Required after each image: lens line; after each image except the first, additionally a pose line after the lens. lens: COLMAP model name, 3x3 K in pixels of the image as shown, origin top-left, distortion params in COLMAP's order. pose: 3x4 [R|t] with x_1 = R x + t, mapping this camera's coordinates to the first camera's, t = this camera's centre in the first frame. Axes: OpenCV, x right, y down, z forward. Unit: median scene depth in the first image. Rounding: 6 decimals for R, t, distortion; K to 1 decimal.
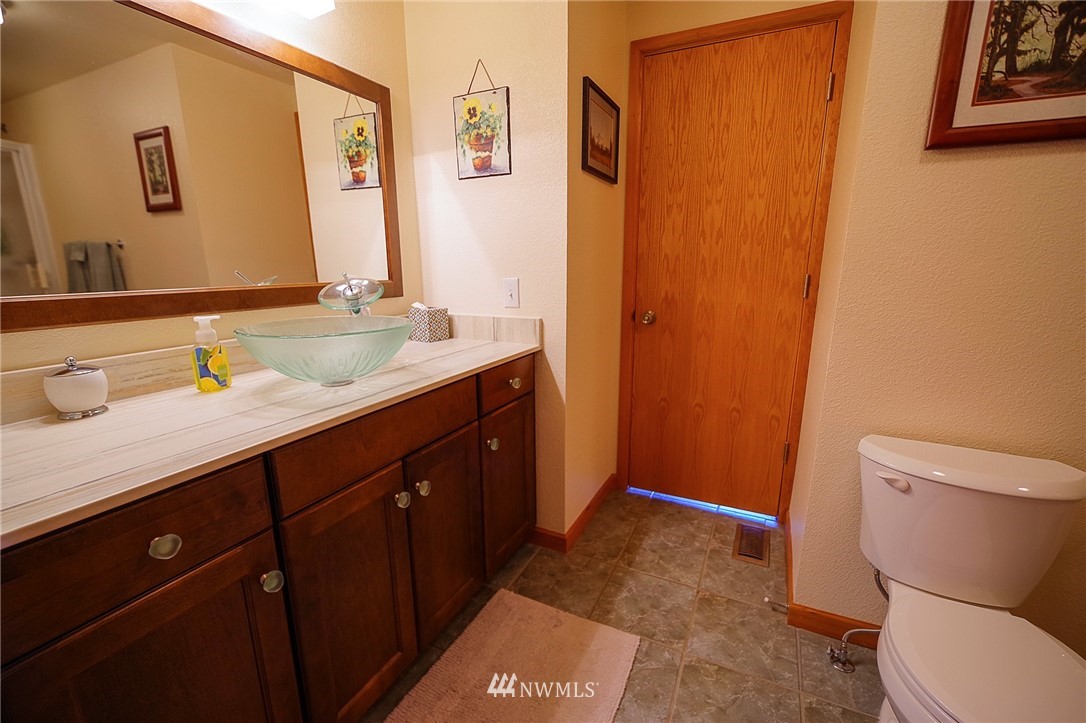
lens RADIAL K [[468.1, 0, 540.0], [0, 468.1, 369.0], [0, 0, 1]] dist [-0.004416, 0.000272]
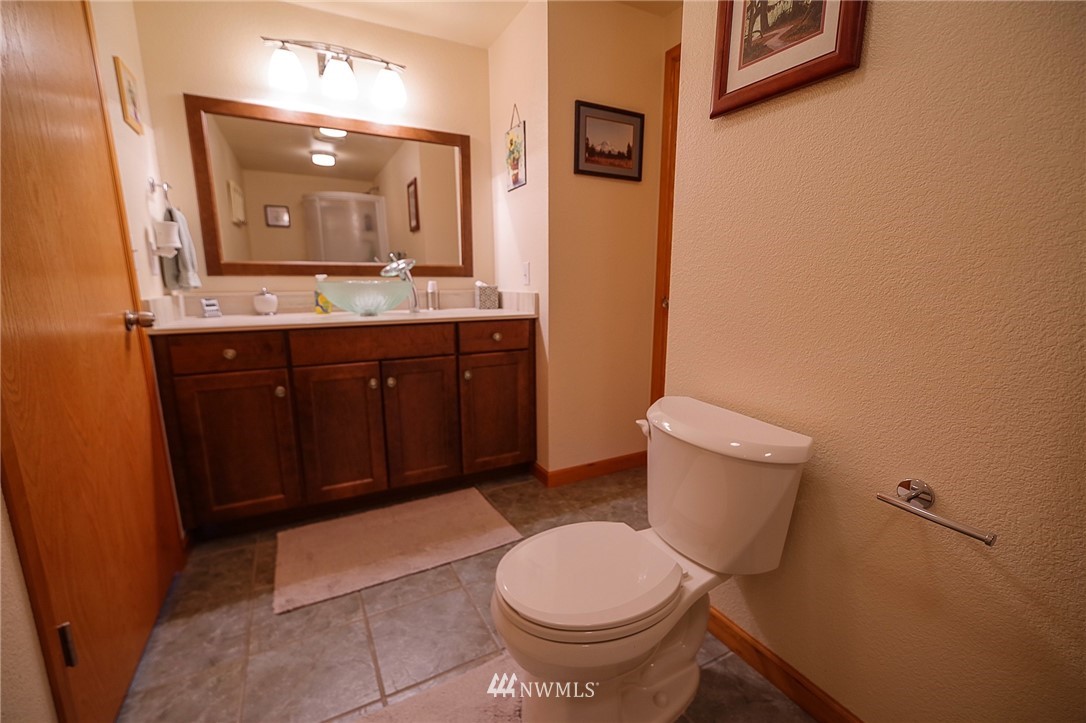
lens RADIAL K [[468.1, 0, 545.3], [0, 468.1, 369.1], [0, 0, 1]] dist [-0.004416, 0.000272]
pose [[0.807294, 0.115894, -0.578657, 1.094436], [-0.135539, 0.990728, 0.009333, 0.117023], [0.574374, 0.070896, 0.815517, -0.028855]]
